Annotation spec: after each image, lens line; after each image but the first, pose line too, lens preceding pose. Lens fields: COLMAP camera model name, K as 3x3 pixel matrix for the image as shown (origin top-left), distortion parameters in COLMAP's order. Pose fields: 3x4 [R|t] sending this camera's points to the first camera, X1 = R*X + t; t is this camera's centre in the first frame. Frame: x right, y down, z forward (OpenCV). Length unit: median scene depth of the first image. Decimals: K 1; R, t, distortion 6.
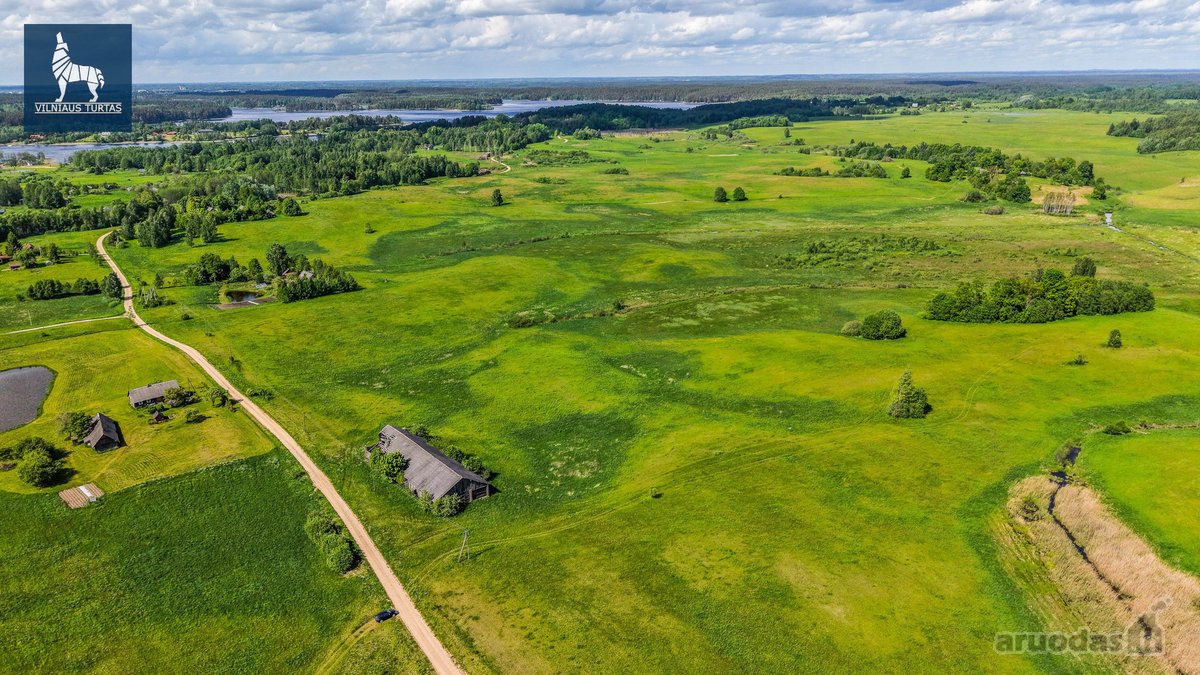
lens RADIAL K [[817.4, 0, 617.6], [0, 817.4, 338.0], [0, 0, 1]] dist [0.037643, -0.051061]
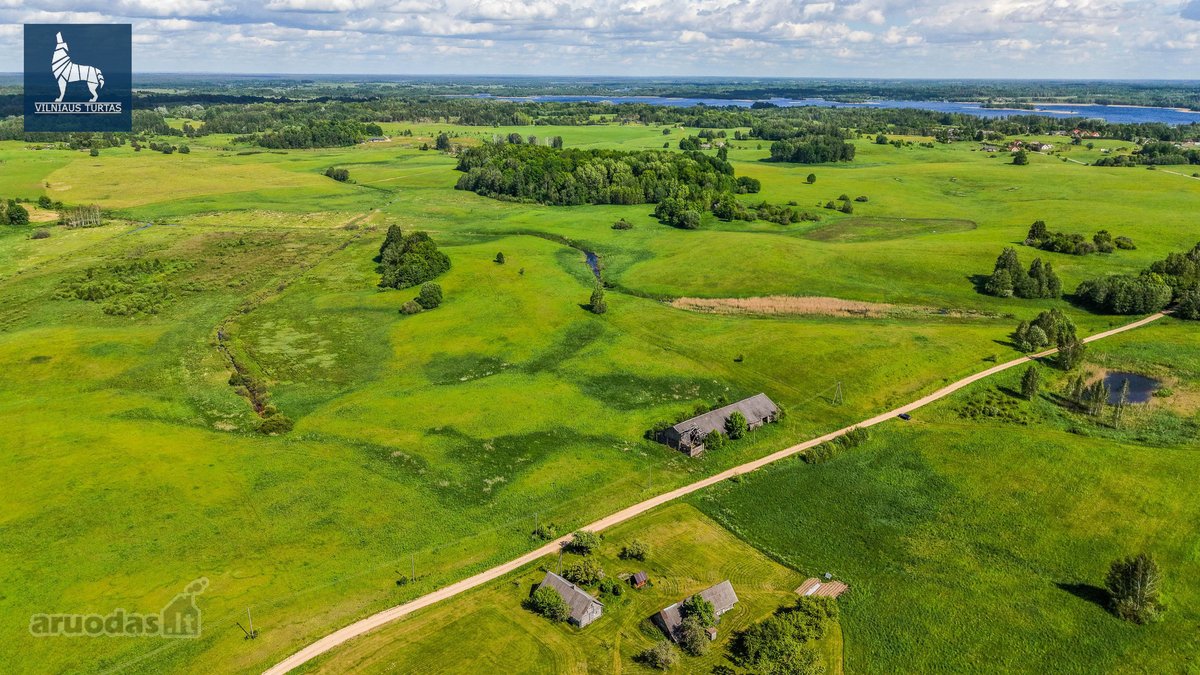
lens RADIAL K [[817.4, 0, 617.6], [0, 817.4, 338.0], [0, 0, 1]] dist [0.037643, -0.051061]
pose [[-0.028238, -0.297510, 0.954301, -0.862444], [0.302834, 0.907270, 0.291808, -0.225728], [-0.952625, 0.297235, 0.064477, 0.665087]]
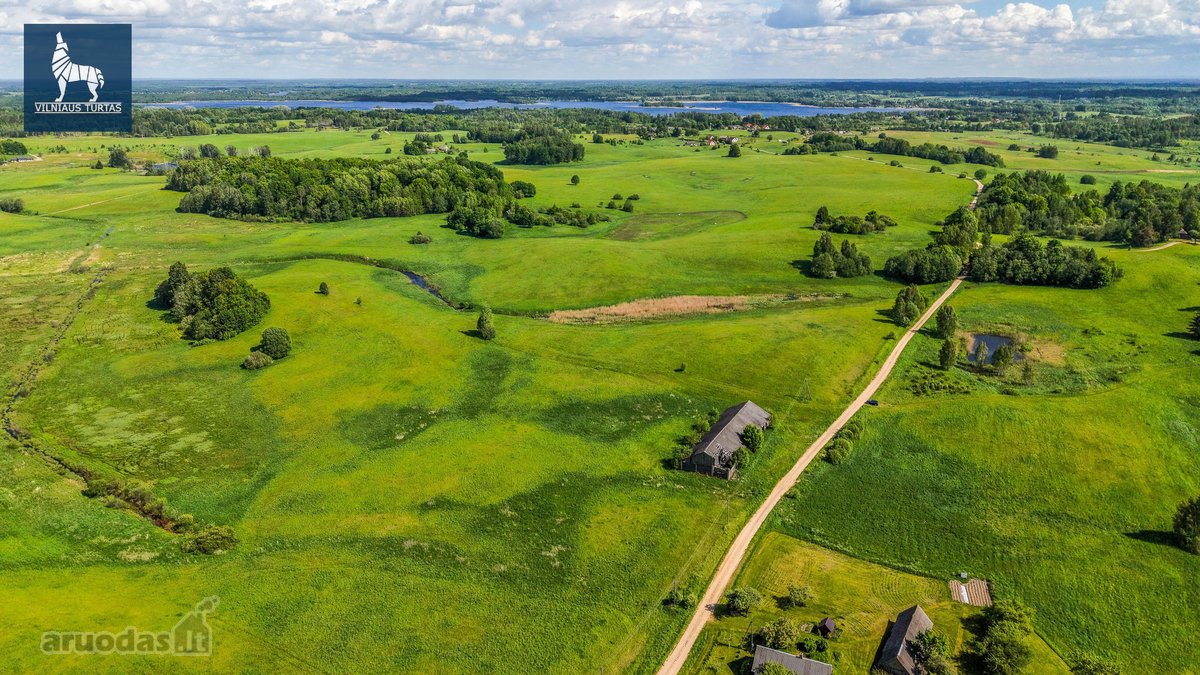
lens RADIAL K [[817.4, 0, 617.6], [0, 817.4, 338.0], [0, 0, 1]] dist [0.037643, -0.051061]
pose [[-0.408593, -0.267670, 0.872585, -0.731084], [0.286095, 0.870289, 0.400932, -0.300919], [-0.866719, 0.413460, -0.279015, 0.899840]]
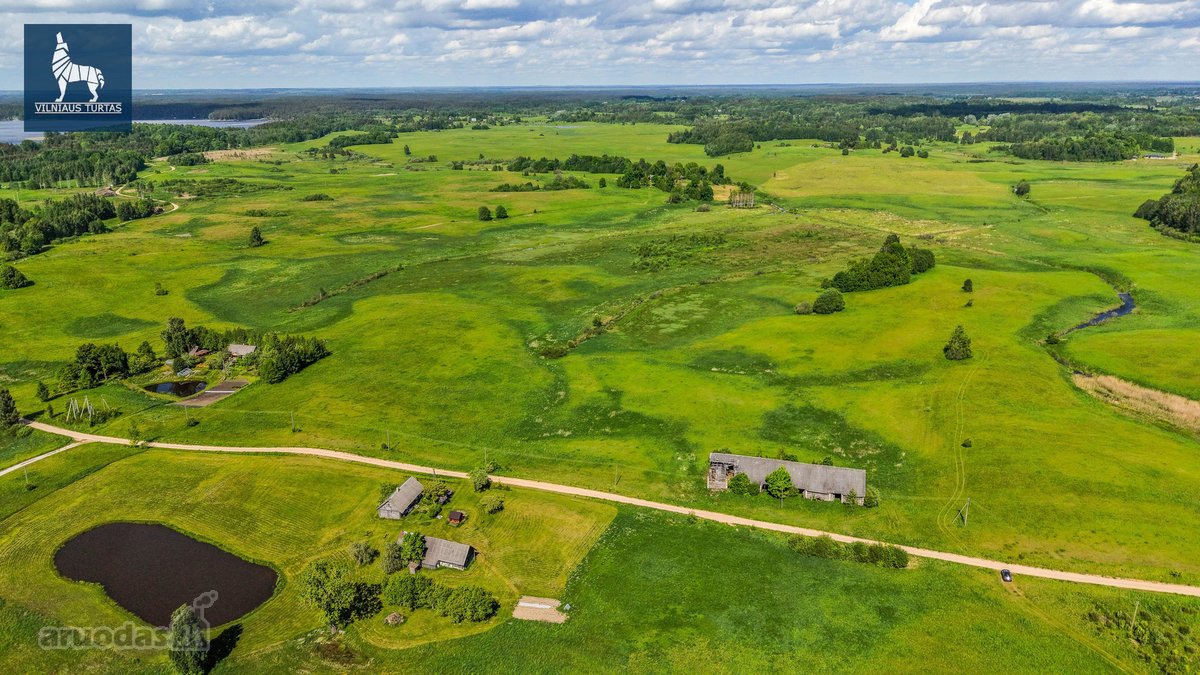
lens RADIAL K [[817.4, 0, 617.6], [0, 817.4, 338.0], [0, 0, 1]] dist [0.037643, -0.051061]
pose [[0.822933, -0.165219, 0.543585, -0.619804], [0.174610, 0.984024, 0.034747, -0.060580], [-0.540642, 0.066321, 0.838635, 0.142549]]
